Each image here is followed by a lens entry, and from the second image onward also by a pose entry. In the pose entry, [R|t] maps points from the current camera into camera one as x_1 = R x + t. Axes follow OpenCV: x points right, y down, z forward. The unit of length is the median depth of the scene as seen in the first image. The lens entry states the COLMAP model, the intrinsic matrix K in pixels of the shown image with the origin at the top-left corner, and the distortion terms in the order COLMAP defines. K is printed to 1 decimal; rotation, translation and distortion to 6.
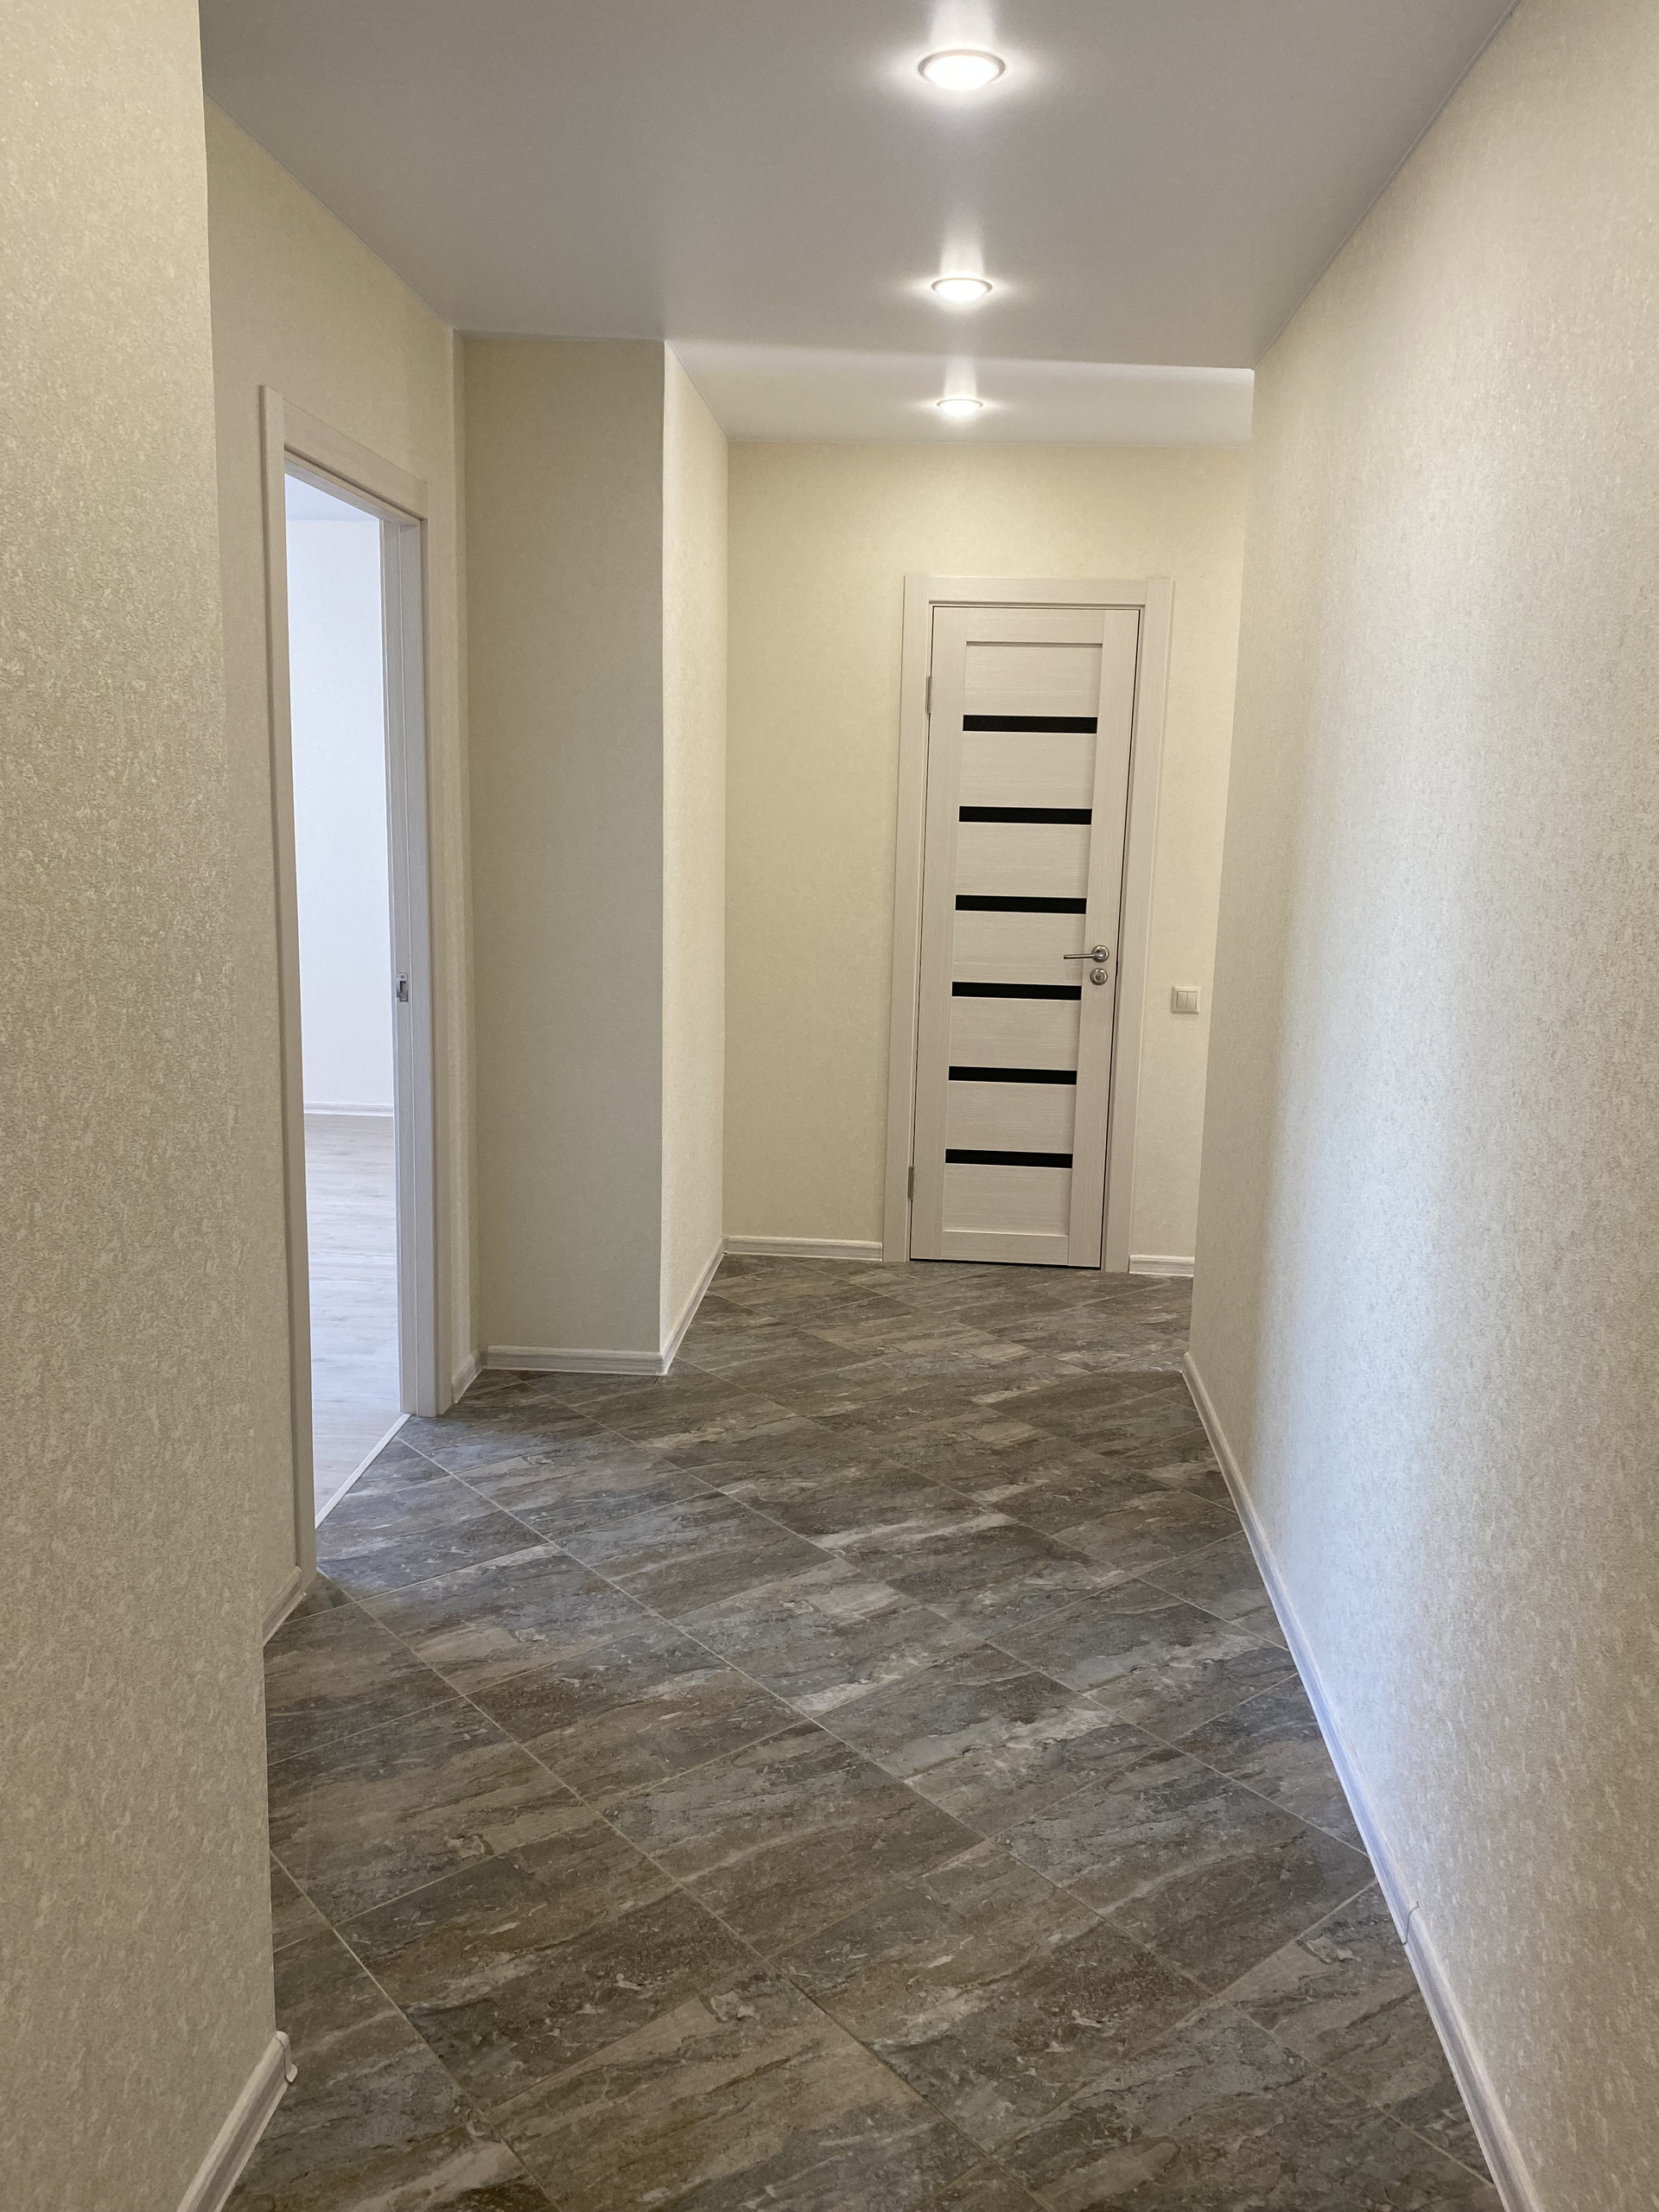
lens RADIAL K [[1679.1, 0, 830.1], [0, 1679.1, 1105.7], [0, 0, 1]] dist [0.003905, -0.004501]
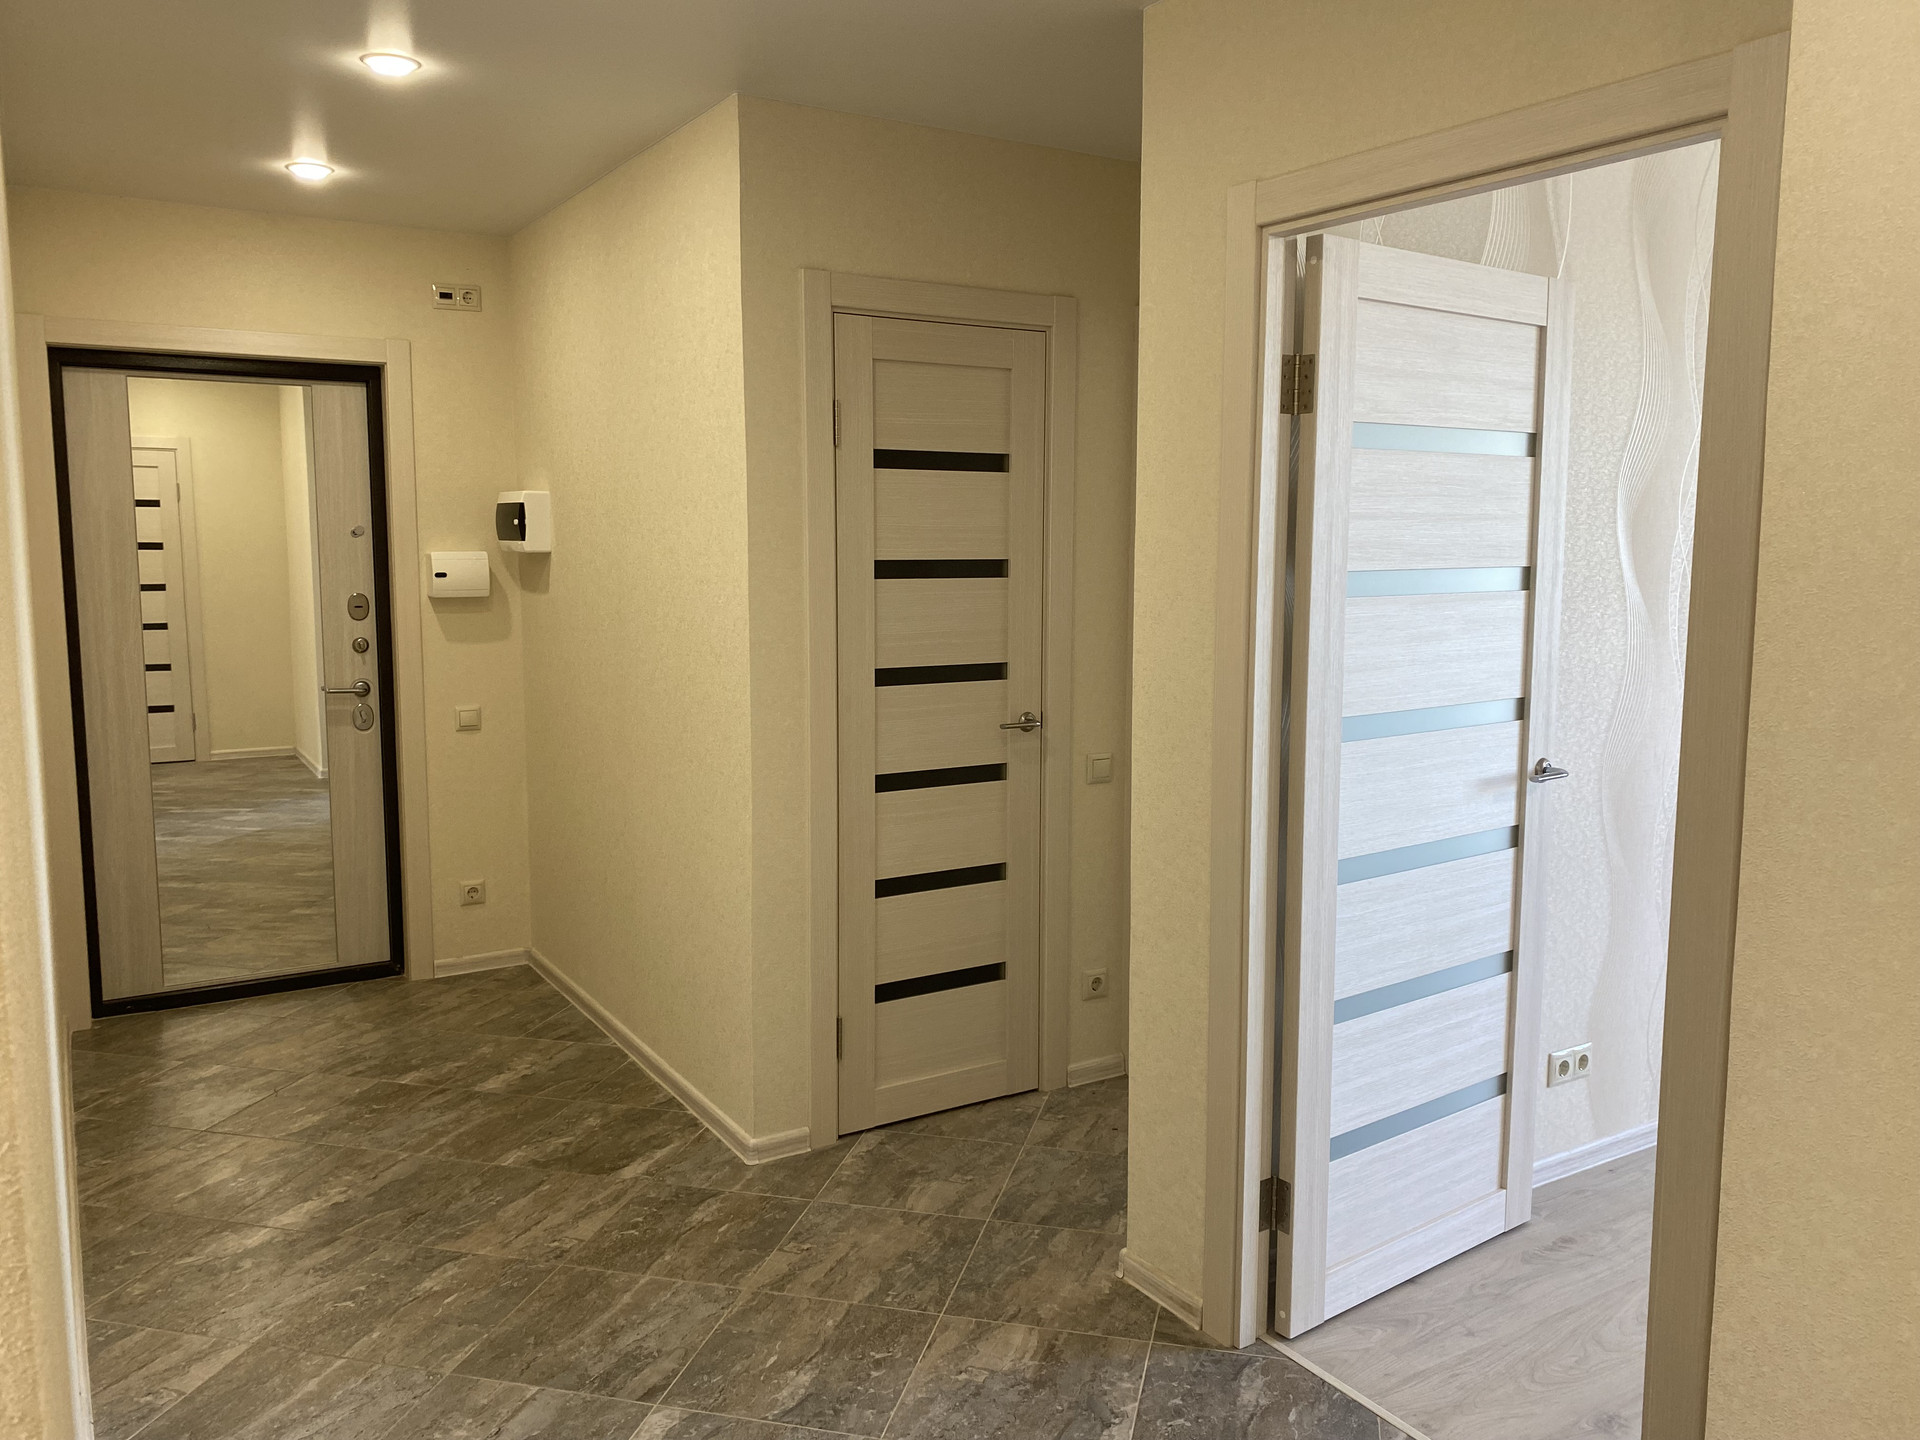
lens RADIAL K [[1457.5, 0, 961.3], [0, 1457.5, 716.9], [0, 0, 1]] dist [0.003905, -0.004501]
pose [[-0.804228, 0.041218, -0.592890, 0.396366], [-0.139020, 0.956870, 0.255096, -0.344828], [0.577833, 0.287579, -0.763811, 1.849632]]
